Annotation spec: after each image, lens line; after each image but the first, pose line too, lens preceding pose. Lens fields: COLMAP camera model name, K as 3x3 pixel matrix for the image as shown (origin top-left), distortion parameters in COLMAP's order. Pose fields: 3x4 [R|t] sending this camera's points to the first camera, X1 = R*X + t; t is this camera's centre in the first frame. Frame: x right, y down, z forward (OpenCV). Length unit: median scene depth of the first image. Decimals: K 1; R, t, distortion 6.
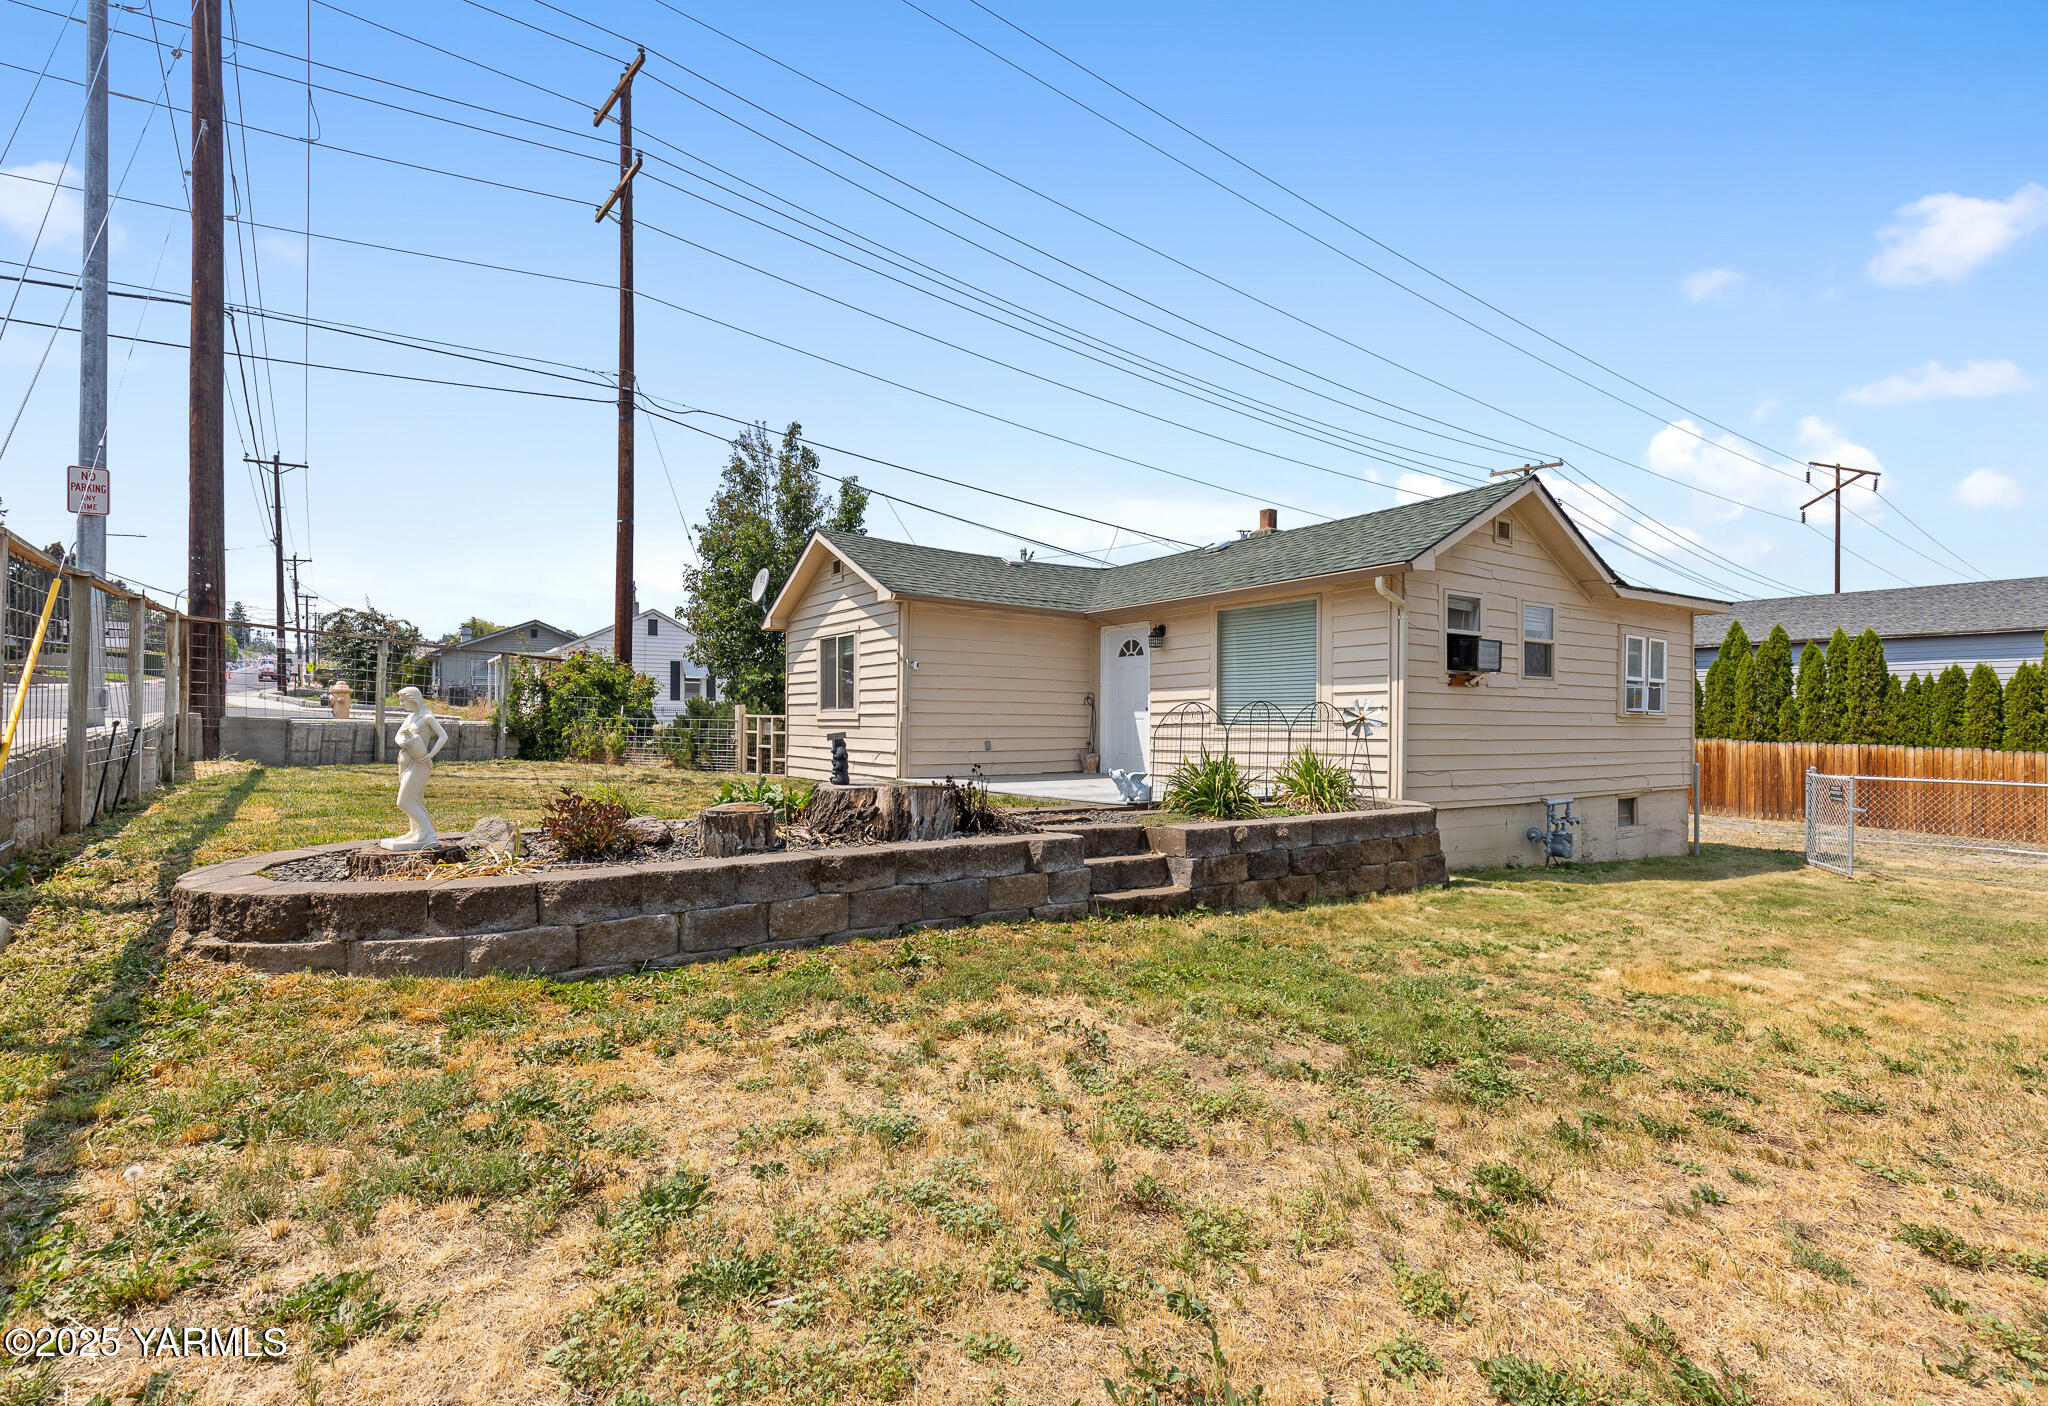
lens RADIAL K [[956.0, 0, 1032.9], [0, 956.0, 723.8], [0, 0, 1]] dist [0.004065, 0.000110]
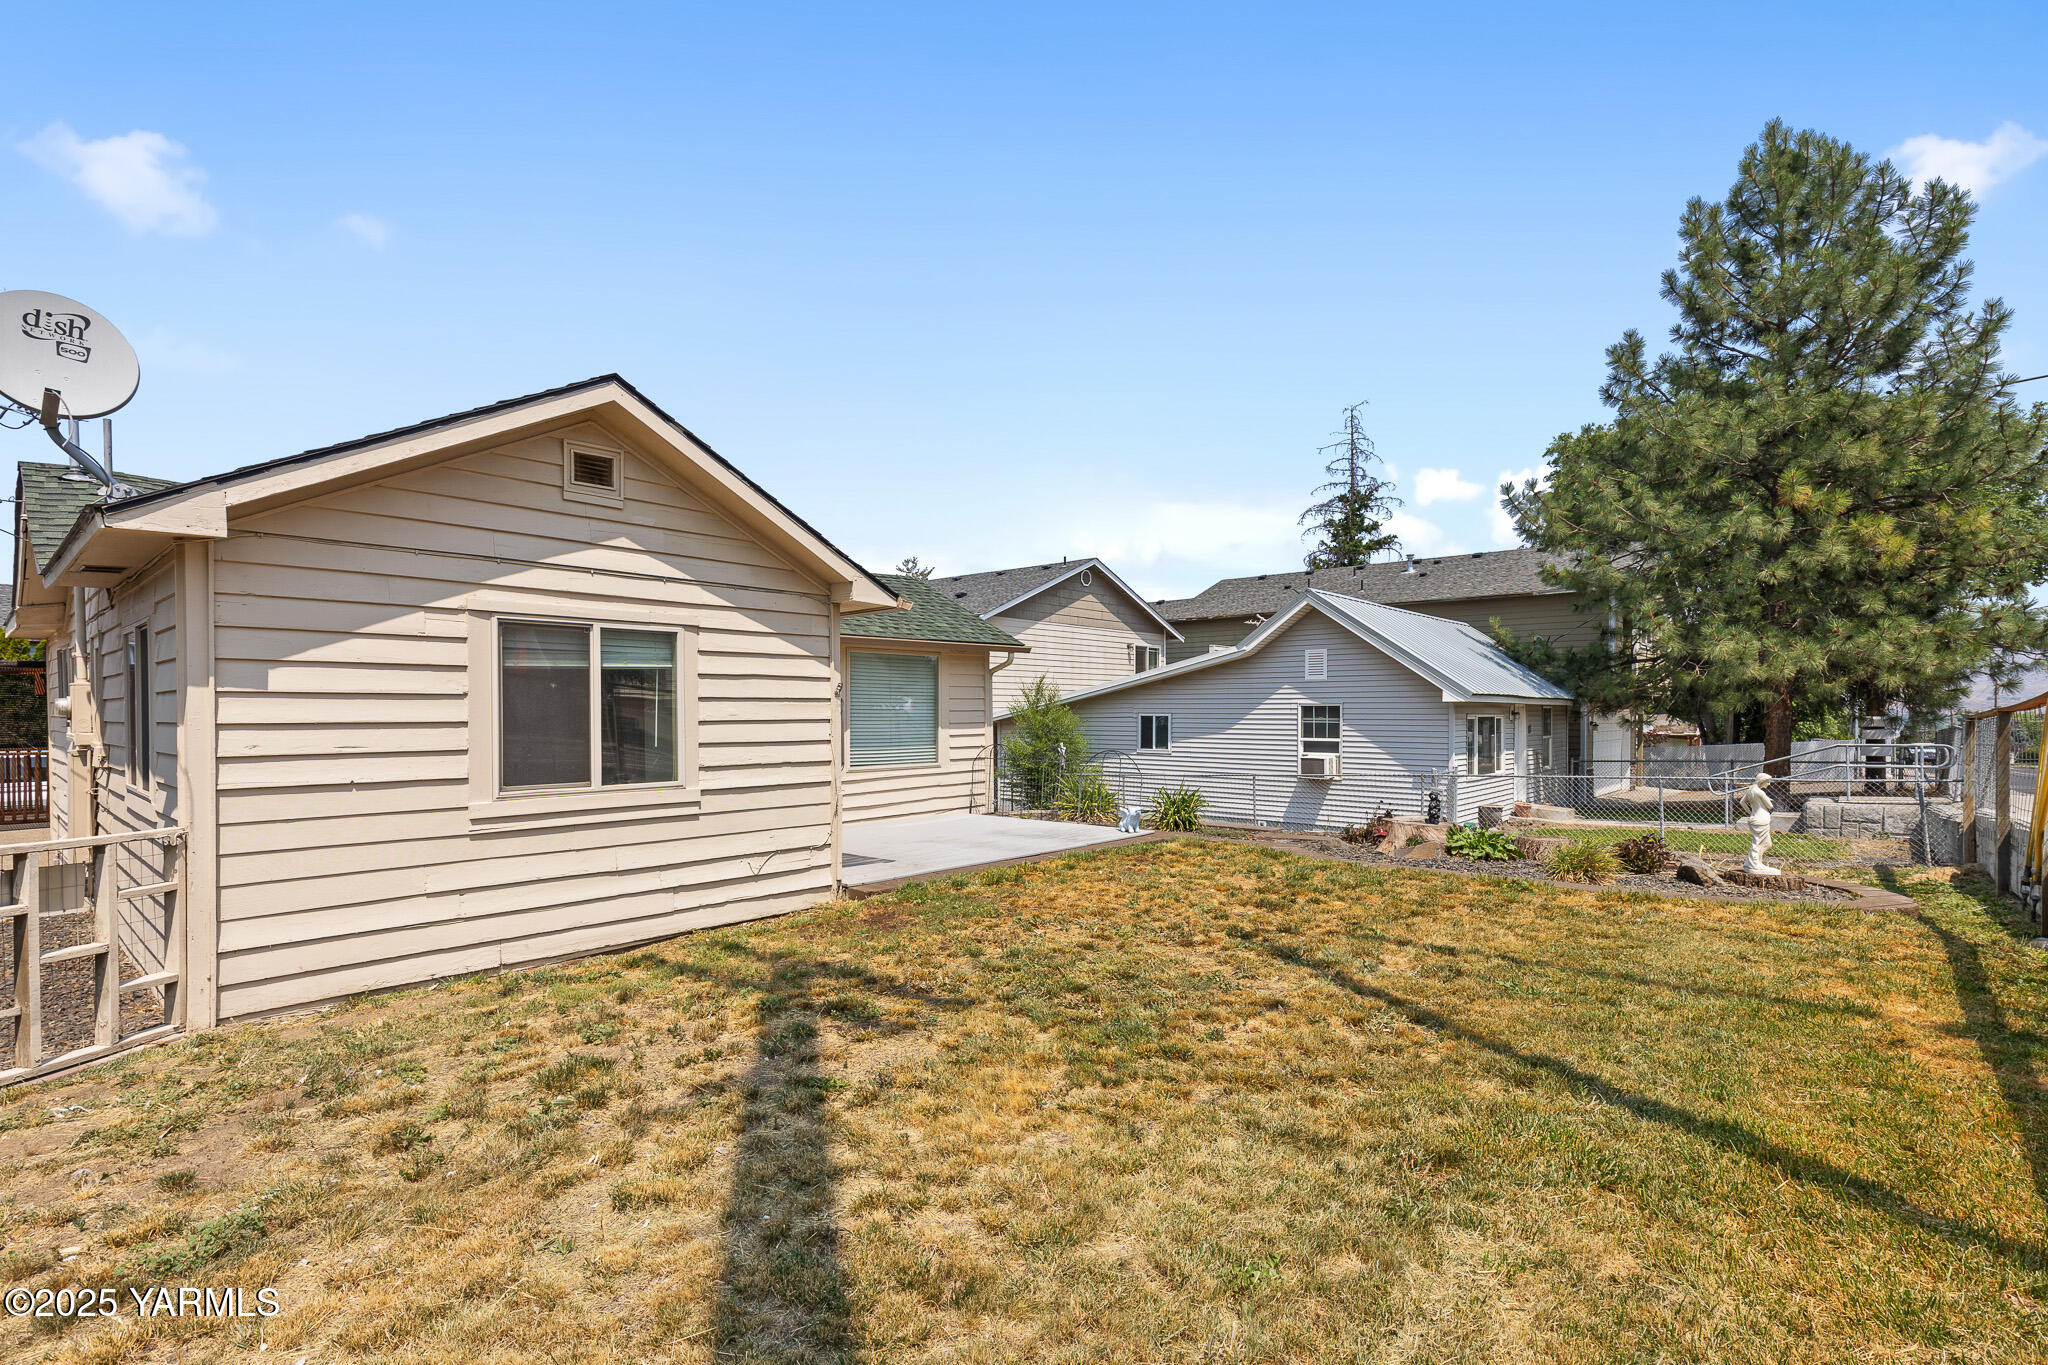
lens RADIAL K [[947.1, 0, 1022.5], [0, 947.1, 717.4], [0, 0, 1]] dist [0.010968, -0.000728]
pose [[-0.215982, -0.009288, 0.976353, -0.689101], [0.002599, 0.999946, 0.010088, -0.051876], [-0.976394, 0.004716, -0.215946, 0.904862]]
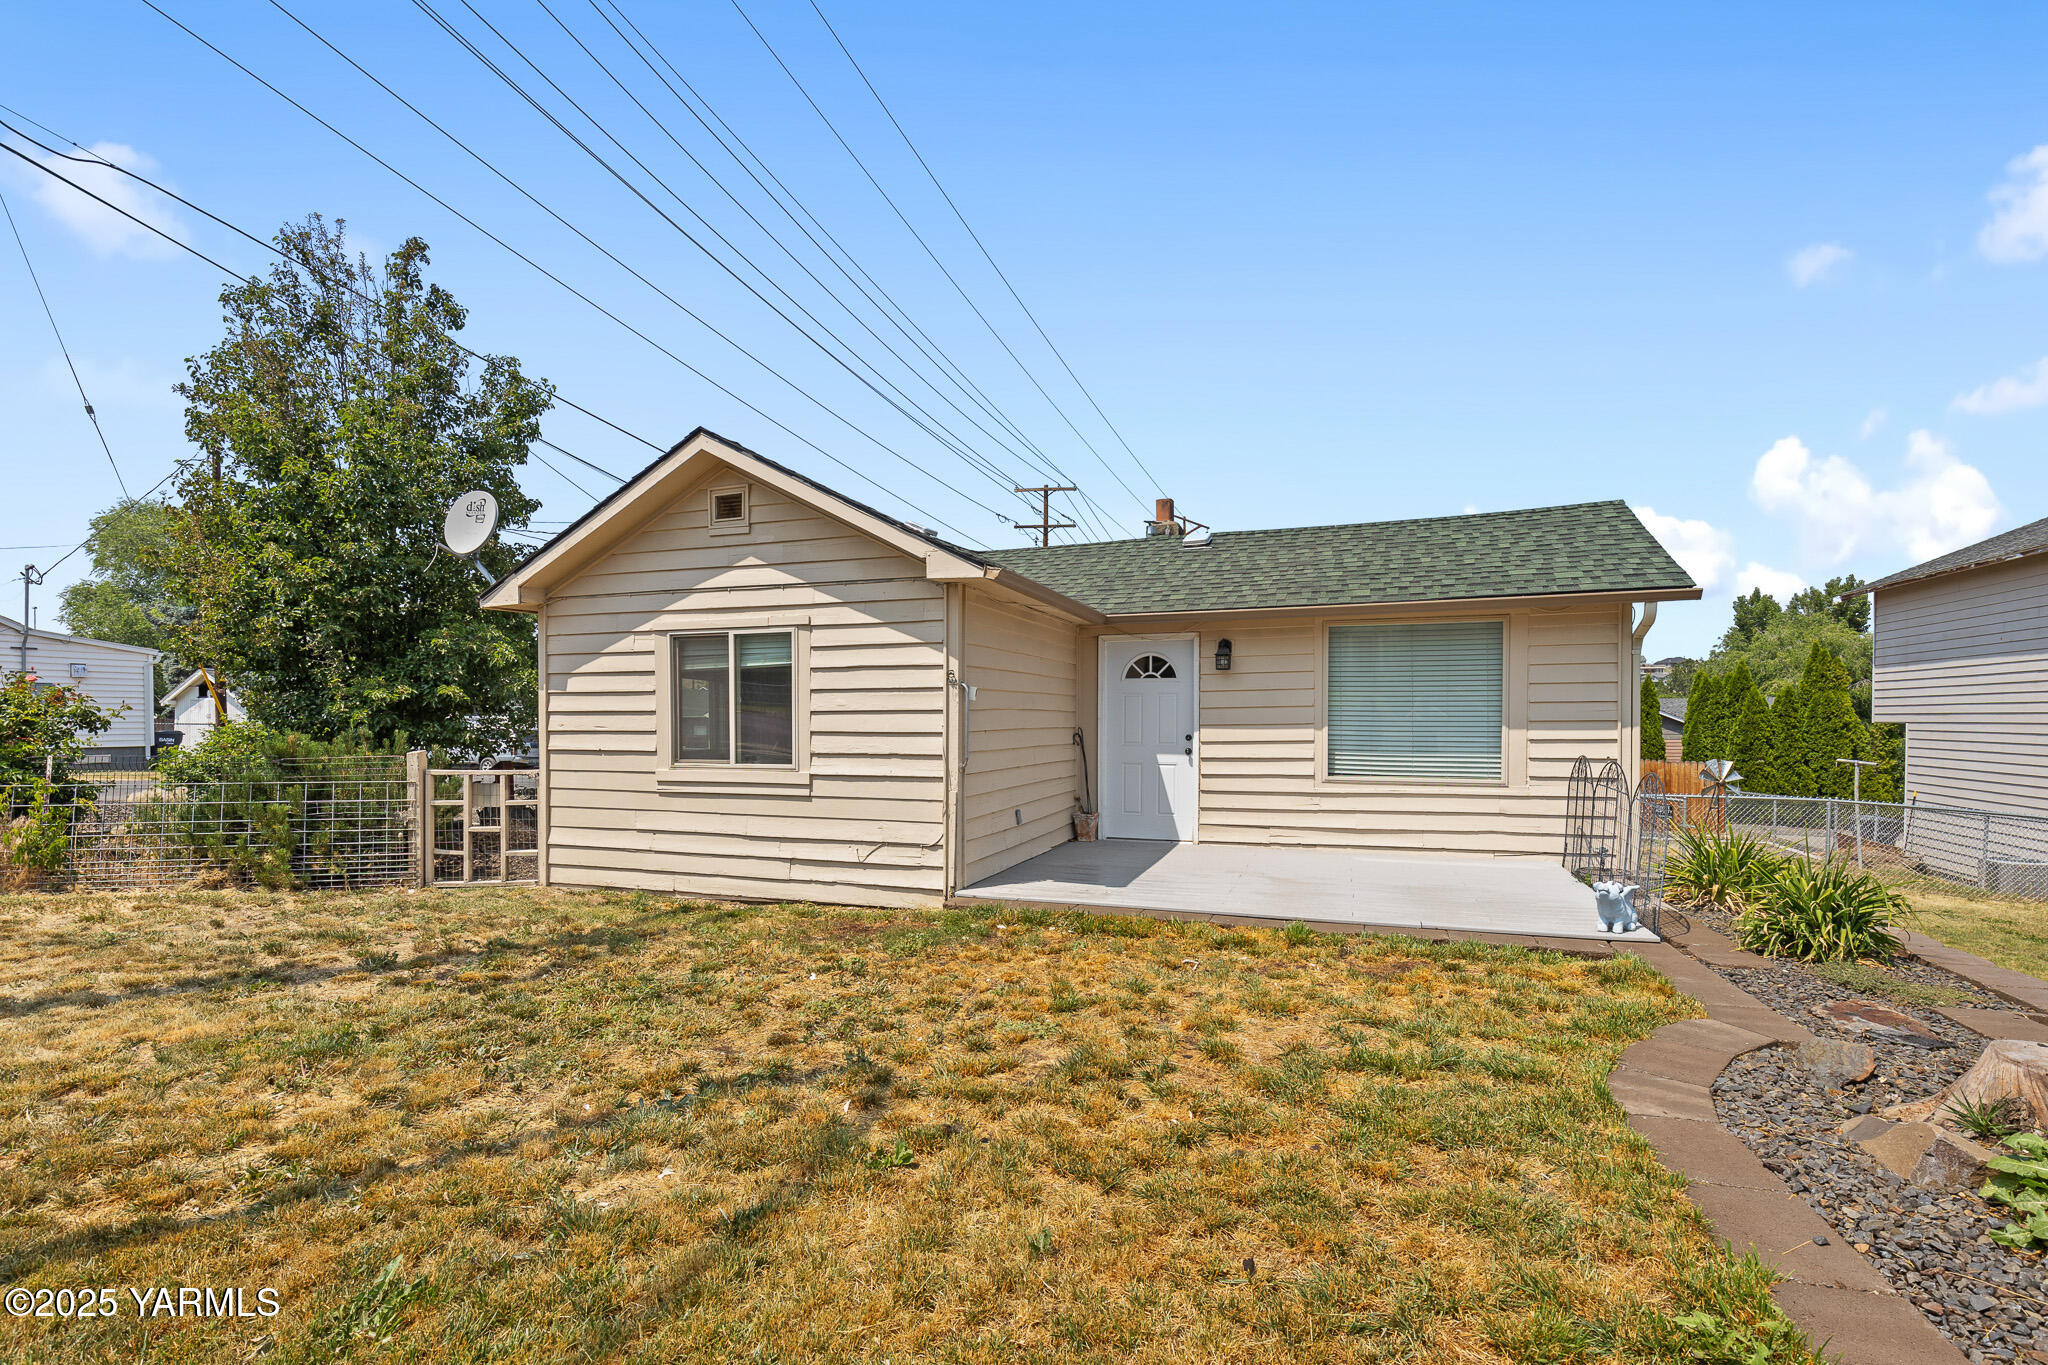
lens RADIAL K [[947.1, 0, 1042.1], [0, 947.1, 722.6], [0, 0, 1]] dist [0.010968, -0.000728]
pose [[0.815868, -0.009953, 0.578152, -0.377646], [0.006387, 0.999946, 0.008200, -0.042687], [-0.578203, -0.002997, 0.815888, 0.449442]]
